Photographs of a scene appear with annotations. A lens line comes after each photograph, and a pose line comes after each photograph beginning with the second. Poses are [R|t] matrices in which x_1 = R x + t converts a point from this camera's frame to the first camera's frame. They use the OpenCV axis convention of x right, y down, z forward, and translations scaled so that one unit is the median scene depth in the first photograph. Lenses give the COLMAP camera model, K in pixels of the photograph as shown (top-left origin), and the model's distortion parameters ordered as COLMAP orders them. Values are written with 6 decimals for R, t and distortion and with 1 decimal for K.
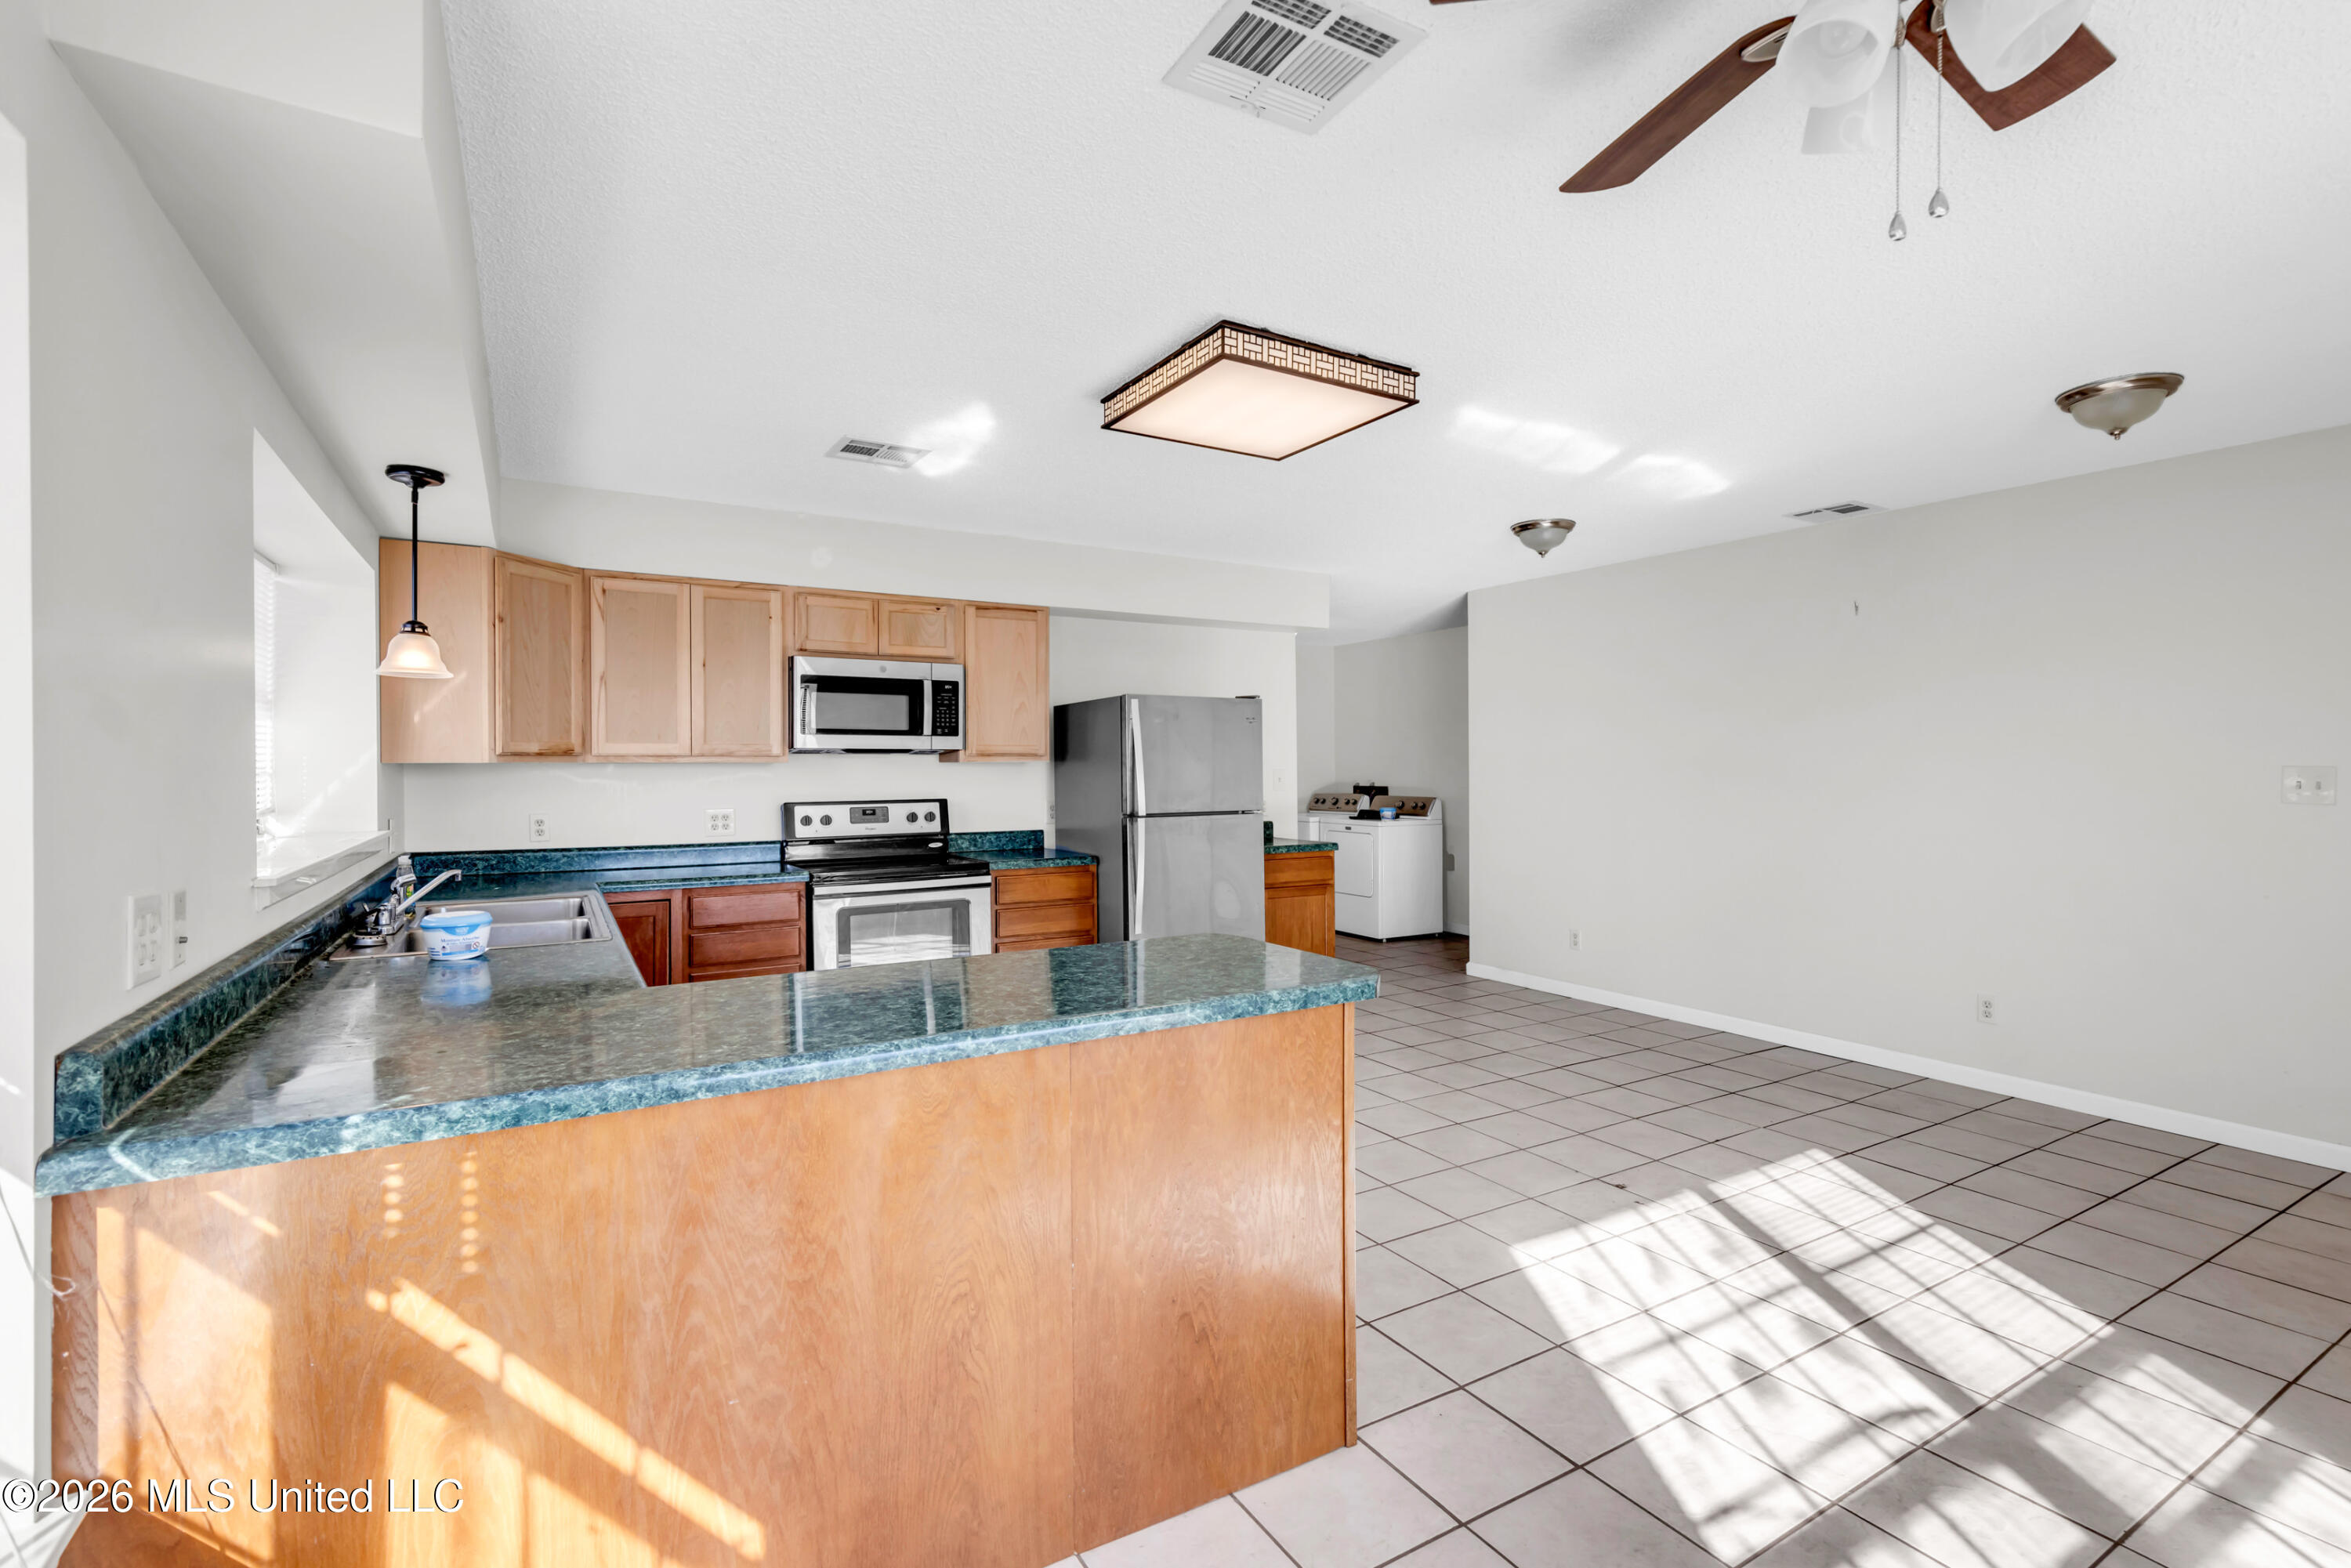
lens RADIAL K [[1077.6, 0, 1193.4], [0, 1077.6, 756.7], [0, 0, 1]] dist [0.000943, -0.000289]
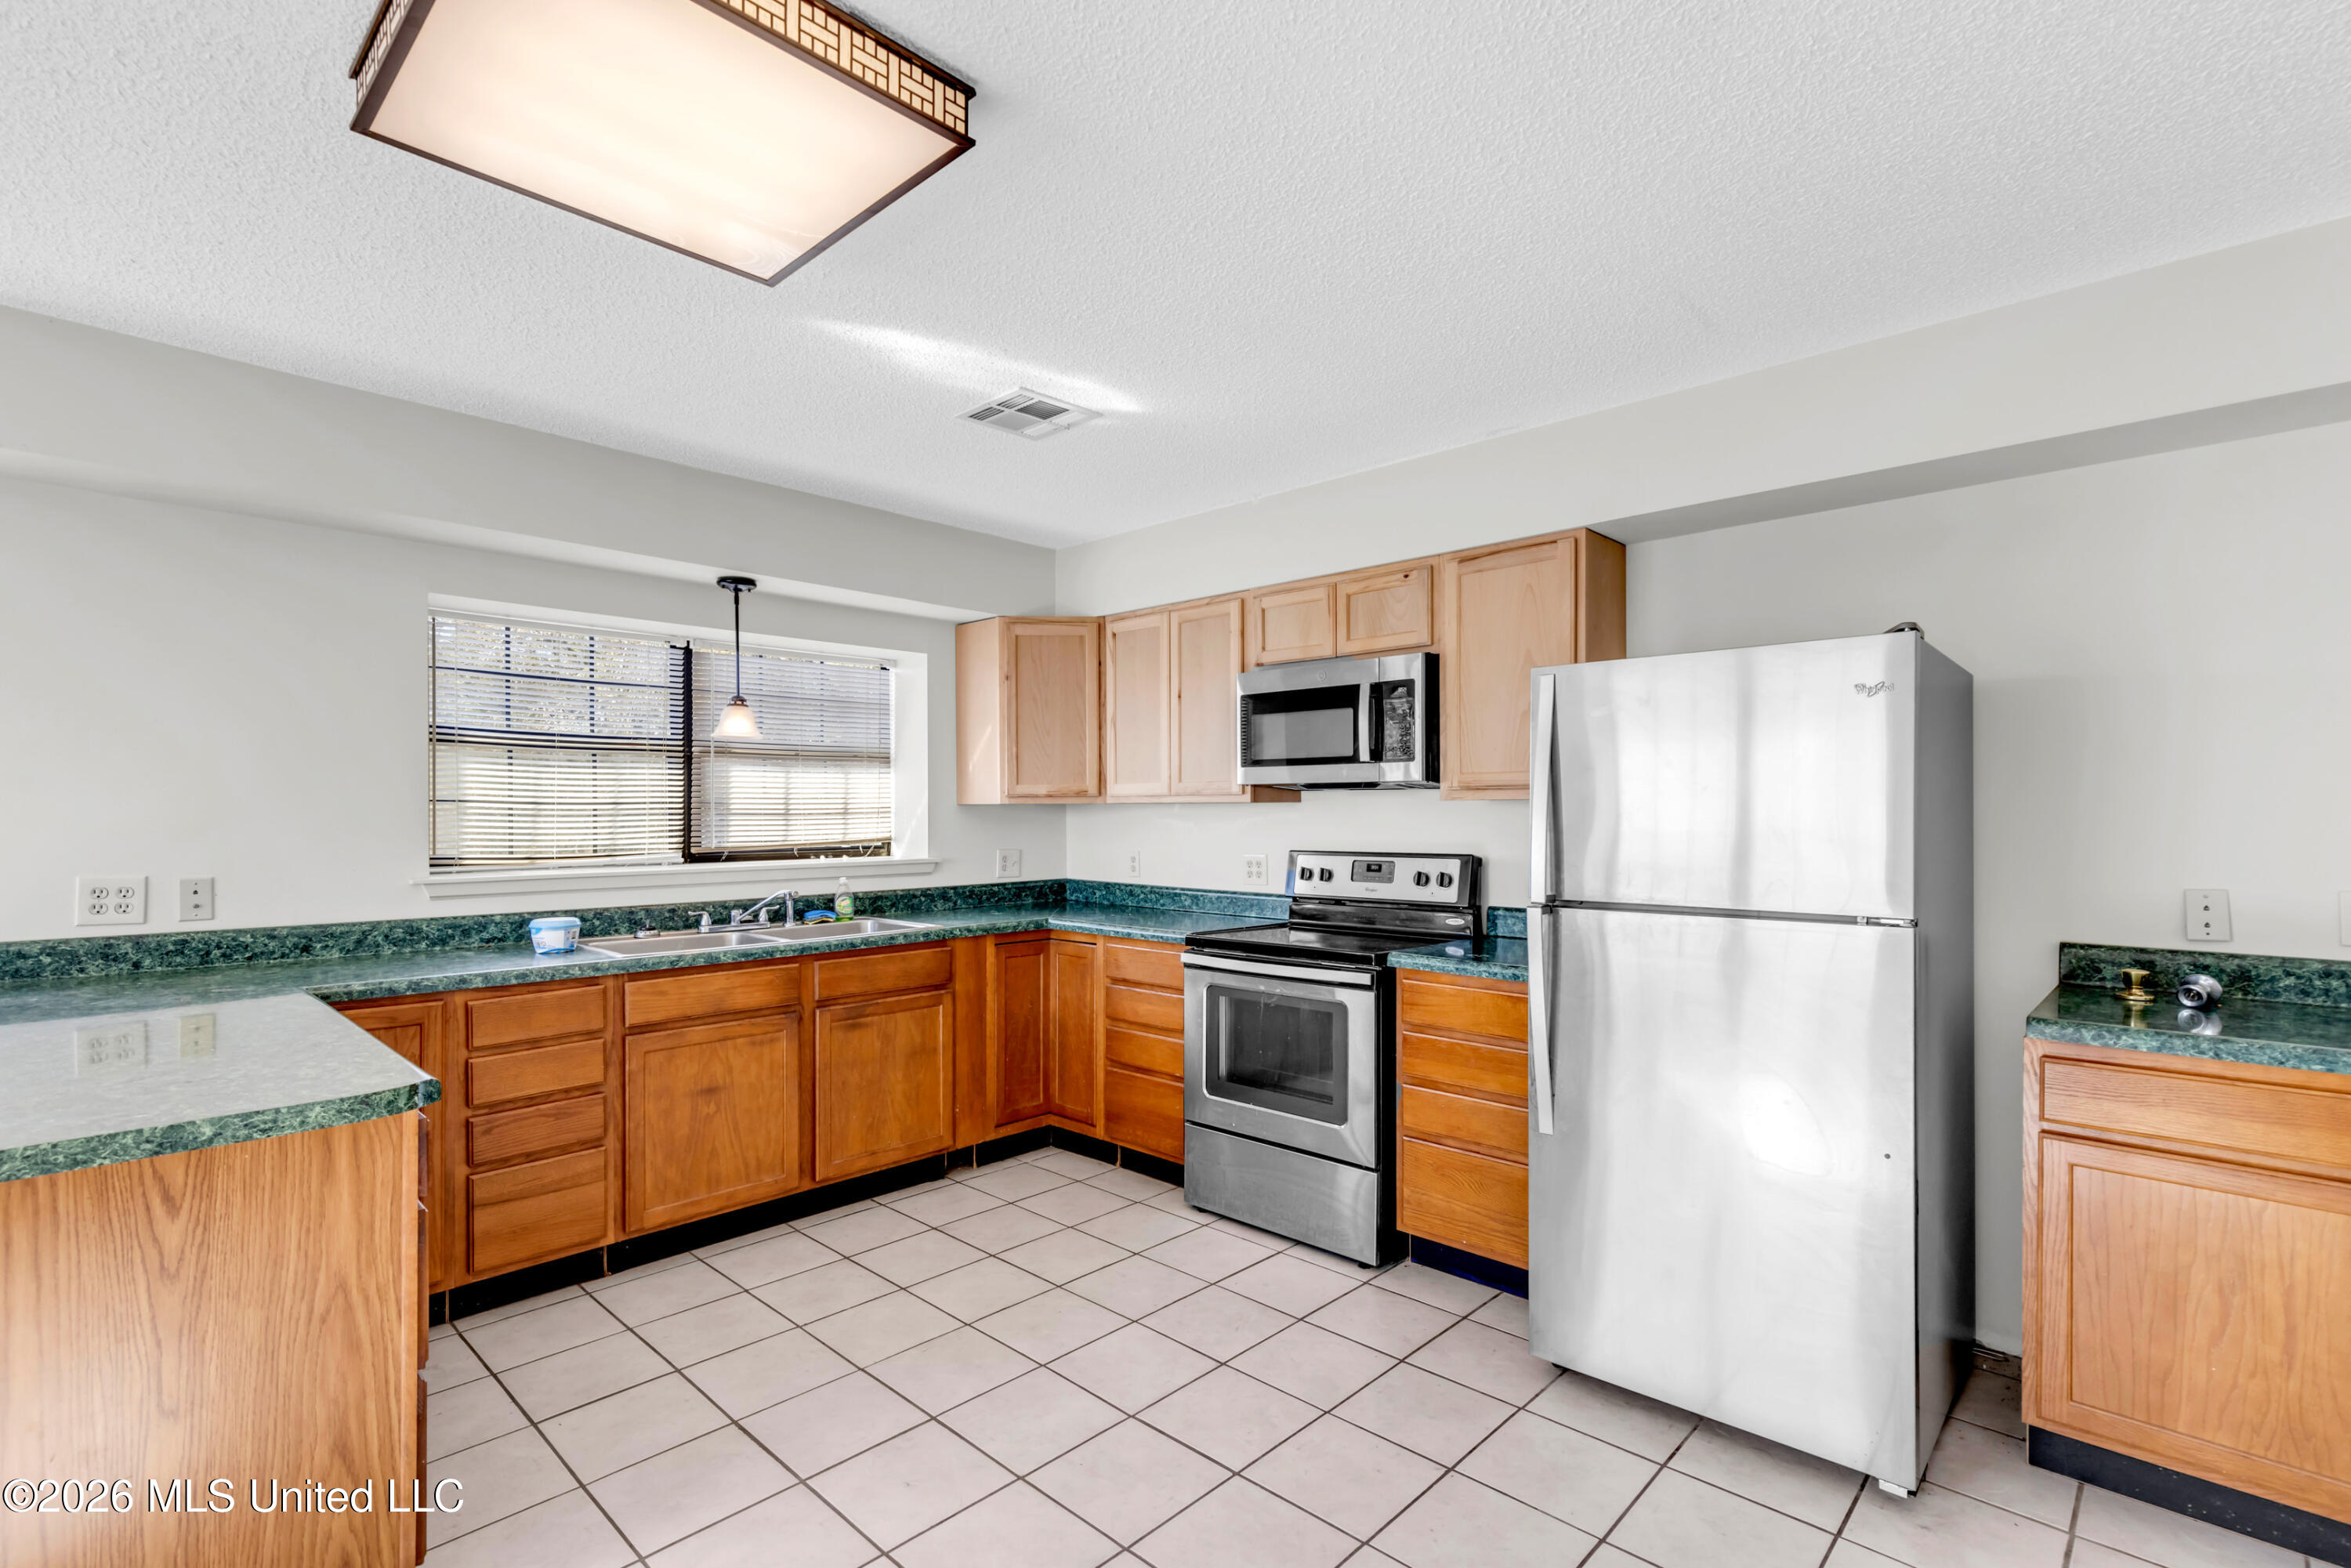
lens RADIAL K [[1080.4, 0, 1183.2], [0, 1080.4, 821.3], [0, 0, 1]] dist [0.002017, 0.000153]
pose [[0.263240, 0.013591, -0.964635, 0.561347], [0.012407, 0.999770, 0.017471, 0.006536], [0.964651, -0.016567, 0.263011, 0.981514]]
